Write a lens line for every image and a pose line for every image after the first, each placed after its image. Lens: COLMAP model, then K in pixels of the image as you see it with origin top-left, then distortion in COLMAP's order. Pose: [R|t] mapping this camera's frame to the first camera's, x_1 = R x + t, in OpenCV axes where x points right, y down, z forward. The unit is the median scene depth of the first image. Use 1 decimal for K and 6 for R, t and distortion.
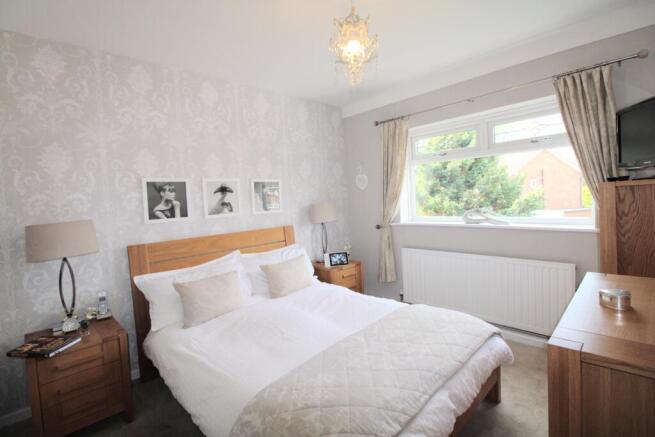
lens RADIAL K [[305.4, 0, 327.3], [0, 305.4, 211.4], [0, 0, 1]] dist [-0.001766, -0.011810]
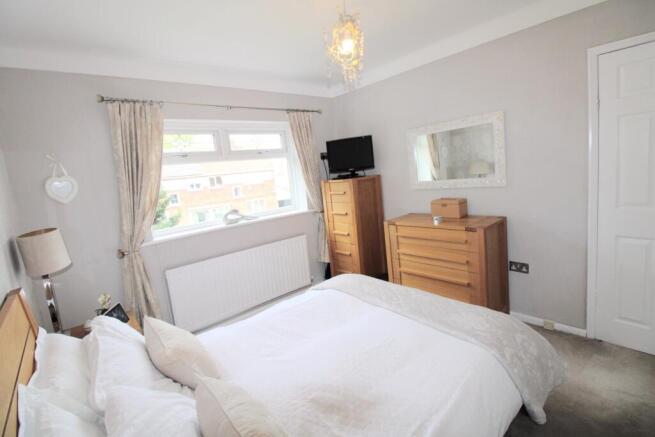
lens RADIAL K [[305.4, 0, 327.3], [0, 305.4, 211.4], [0, 0, 1]] dist [-0.001766, -0.011810]
pose [[0.046263, -0.080053, 0.995716, -0.564434], [0.146575, 0.986539, 0.072505, -0.030400], [-0.988117, 0.142592, 0.057374, 0.601438]]
